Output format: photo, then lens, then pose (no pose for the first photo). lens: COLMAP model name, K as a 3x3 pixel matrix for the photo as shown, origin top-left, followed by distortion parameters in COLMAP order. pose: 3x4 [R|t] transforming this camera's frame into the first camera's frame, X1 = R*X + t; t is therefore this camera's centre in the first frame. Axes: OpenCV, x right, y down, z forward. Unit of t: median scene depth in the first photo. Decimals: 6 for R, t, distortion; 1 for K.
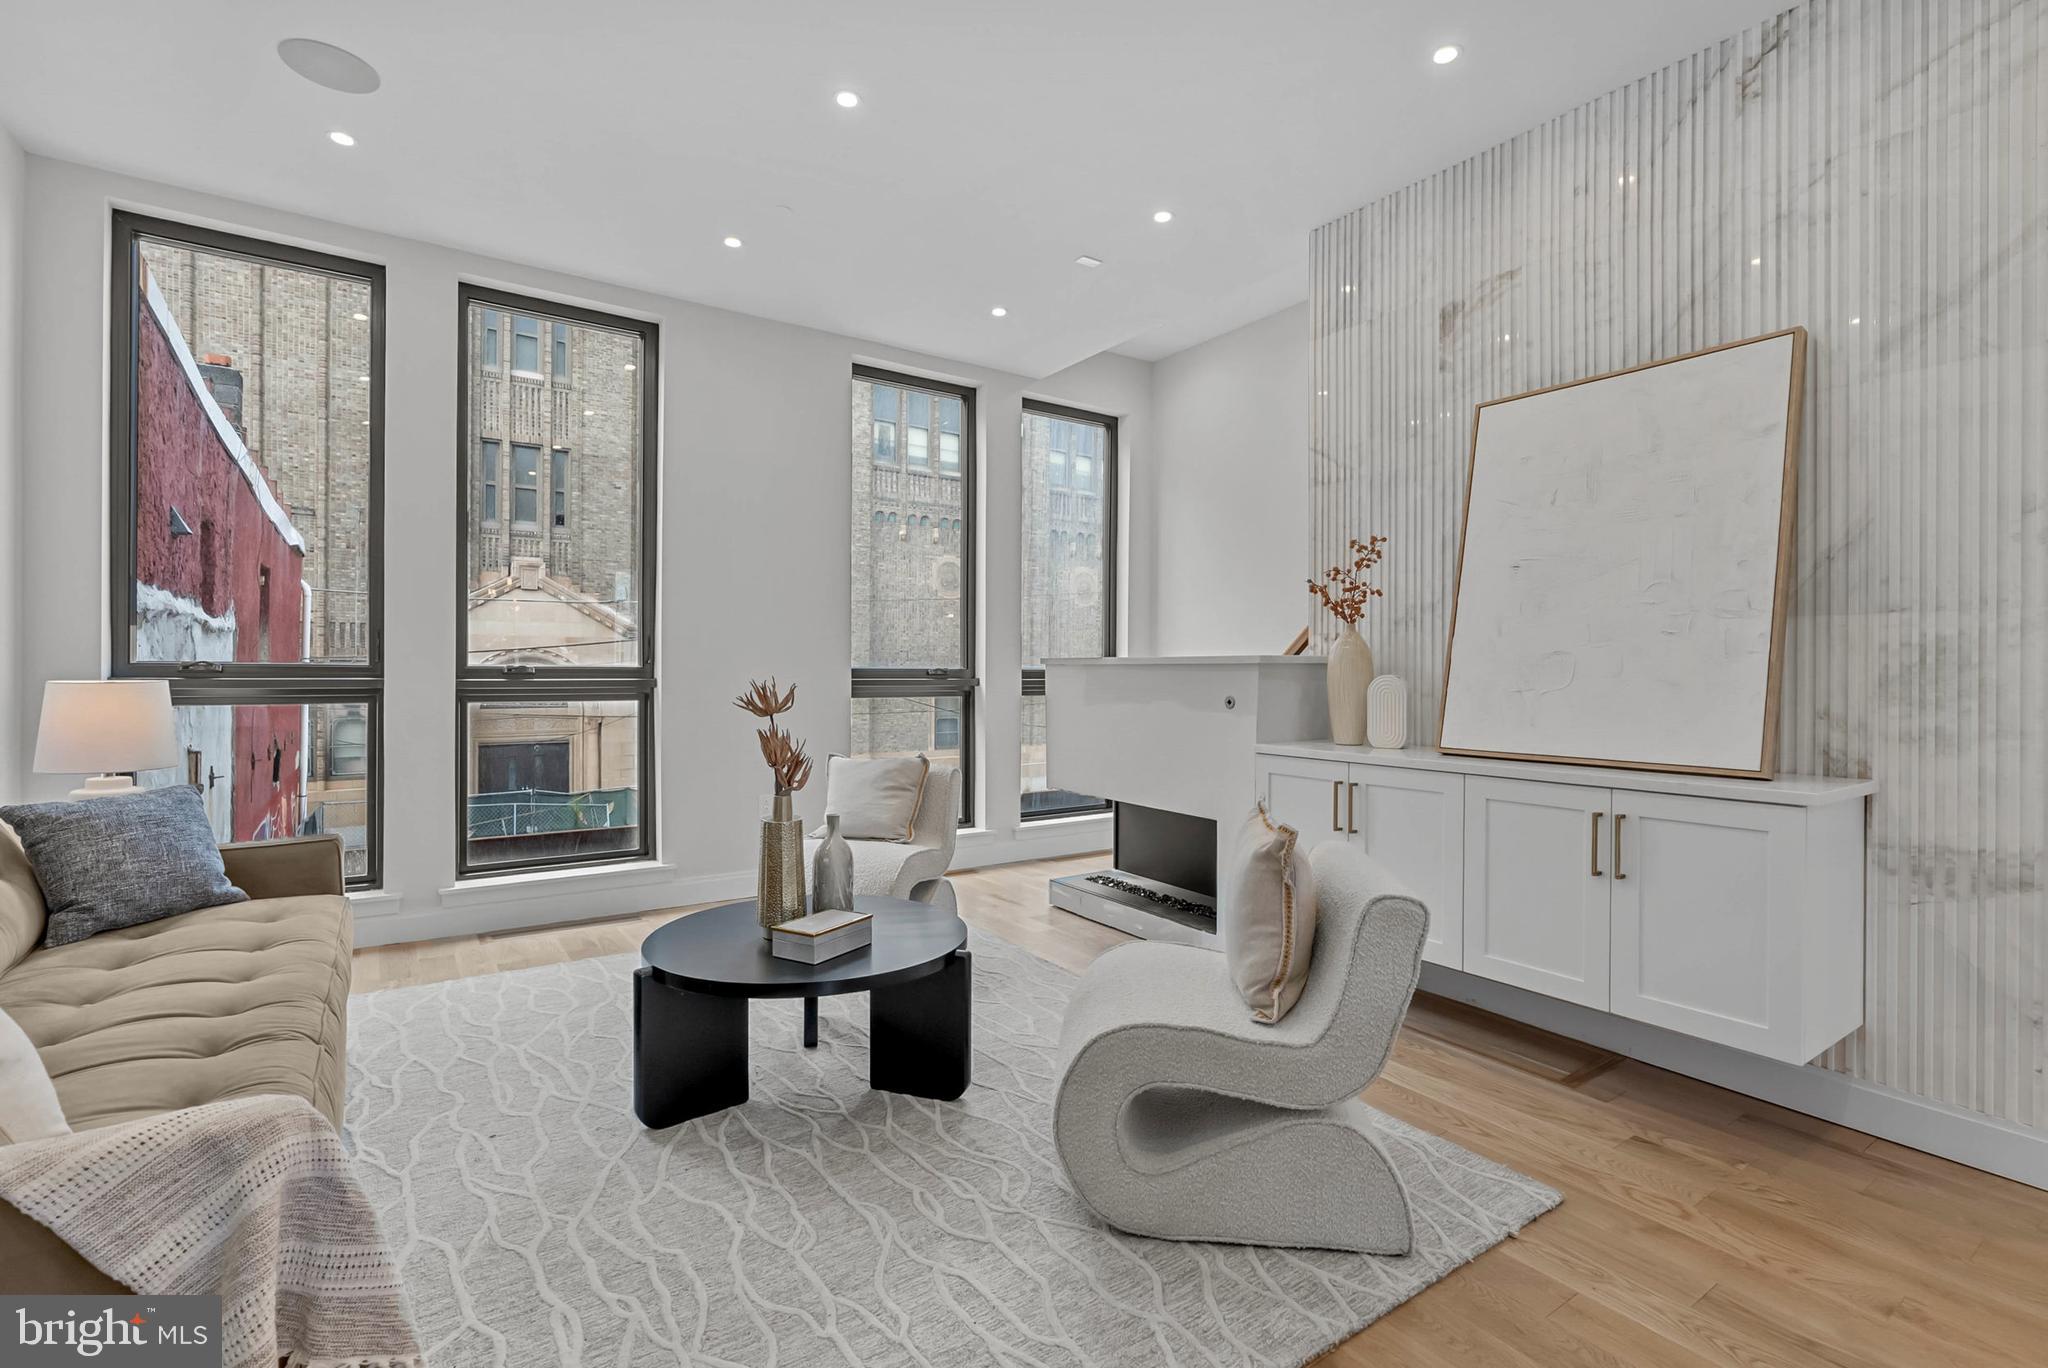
lens RADIAL K [[949.0, 0, 1064.9], [0, 949.0, 668.2], [0, 0, 1]] dist [0.003022, 0.000844]
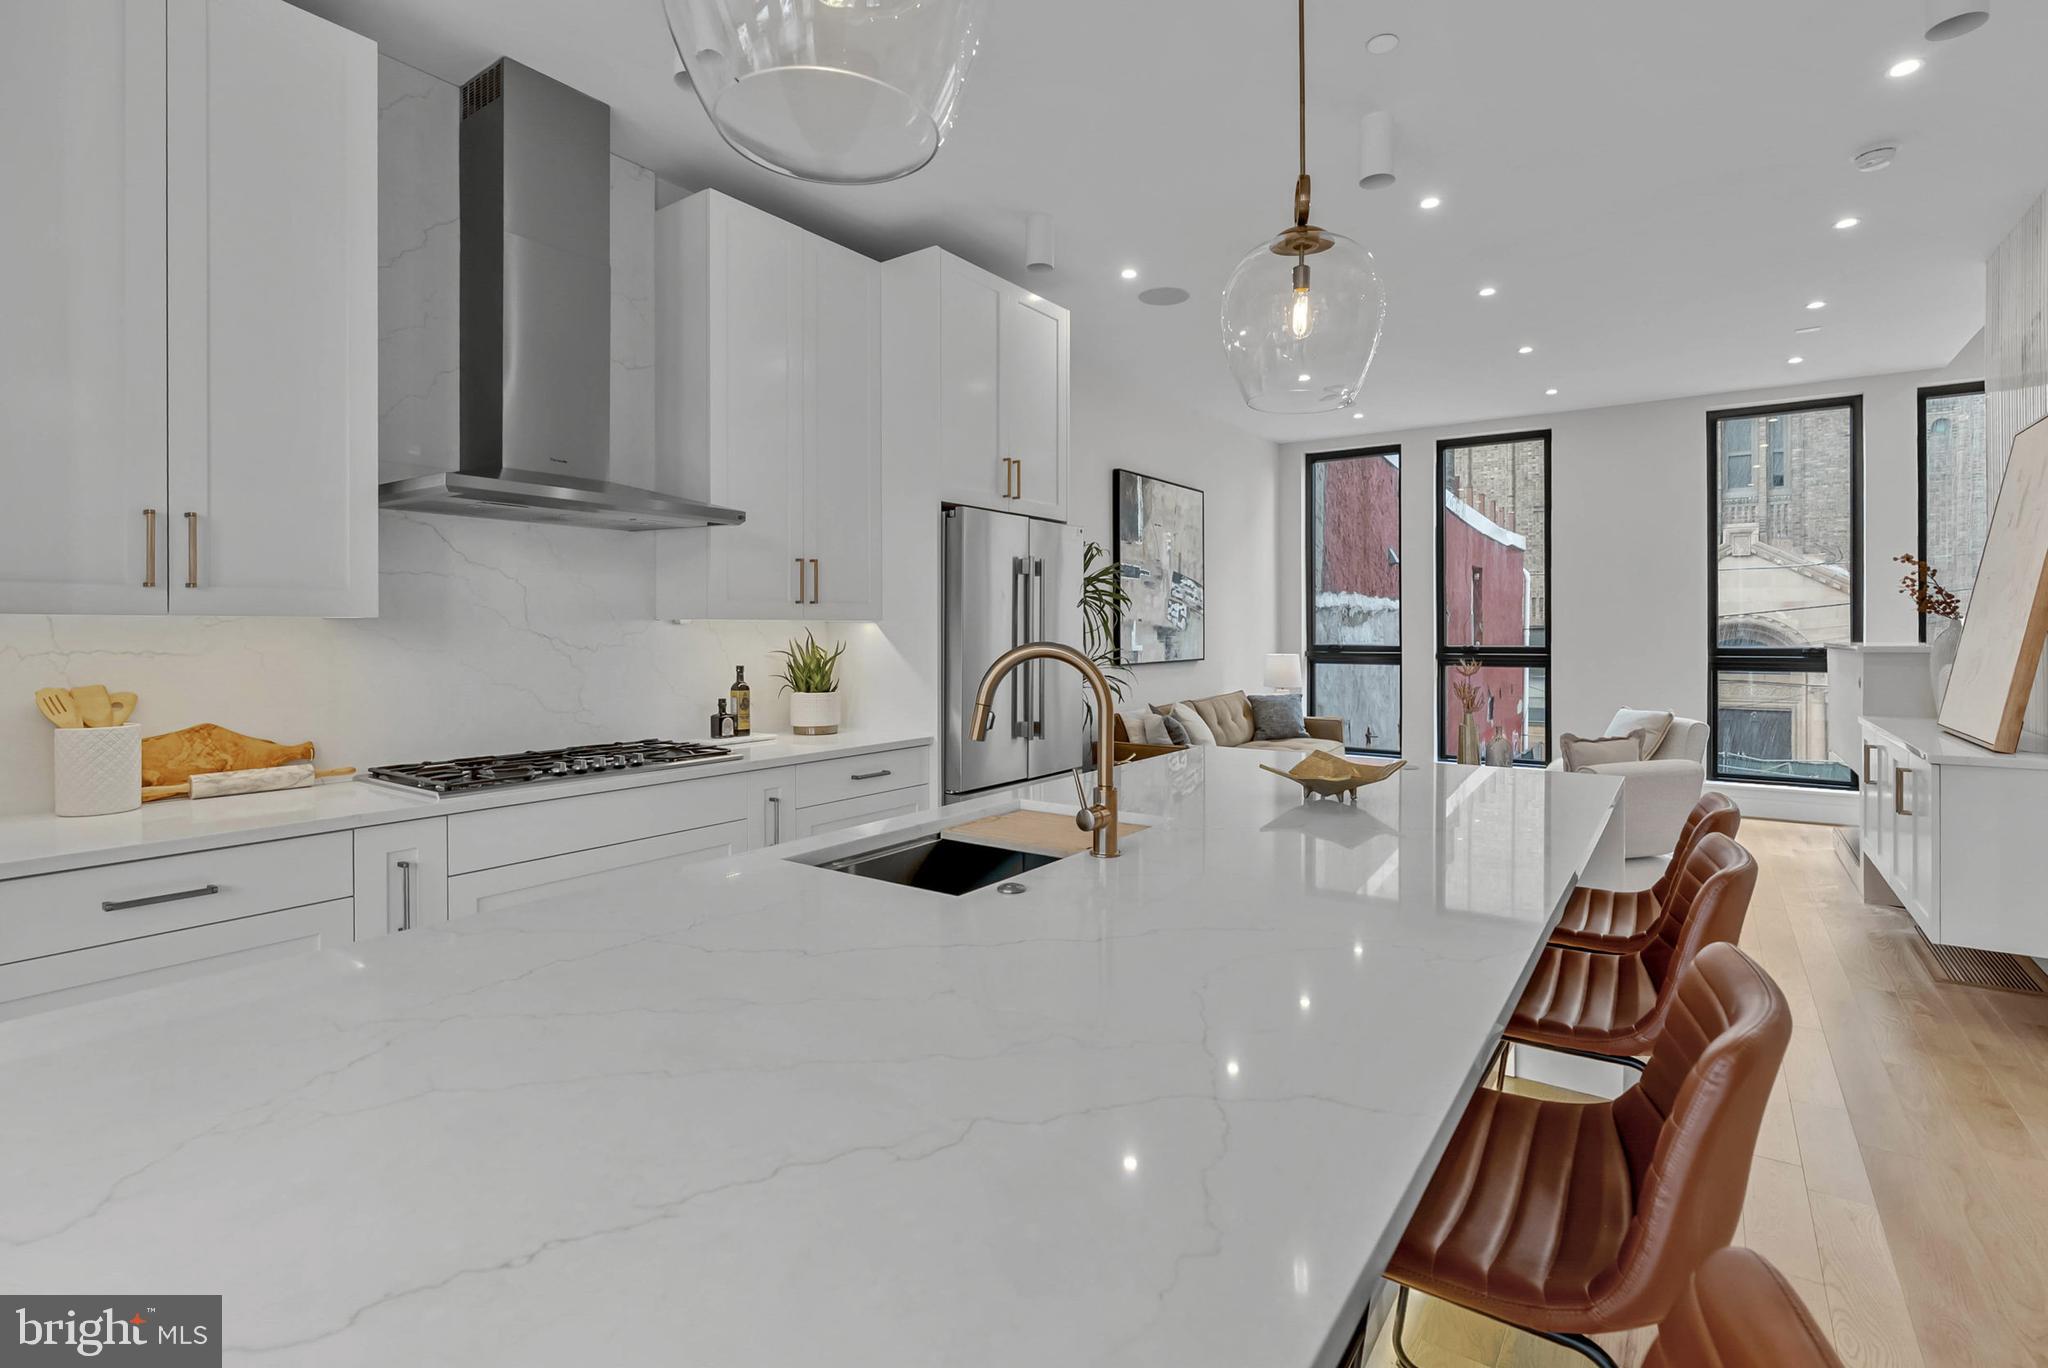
lens RADIAL K [[949.0, 0, 998.7], [0, 949.0, 631.2], [0, 0, 1]] dist [0.003022, 0.000844]
pose [[0.317676, -0.006921, -0.948174, 0.762723], [0.008750, 0.999952, -0.004368, -0.028486], [0.948159, -0.006909, 0.317721, -0.368035]]
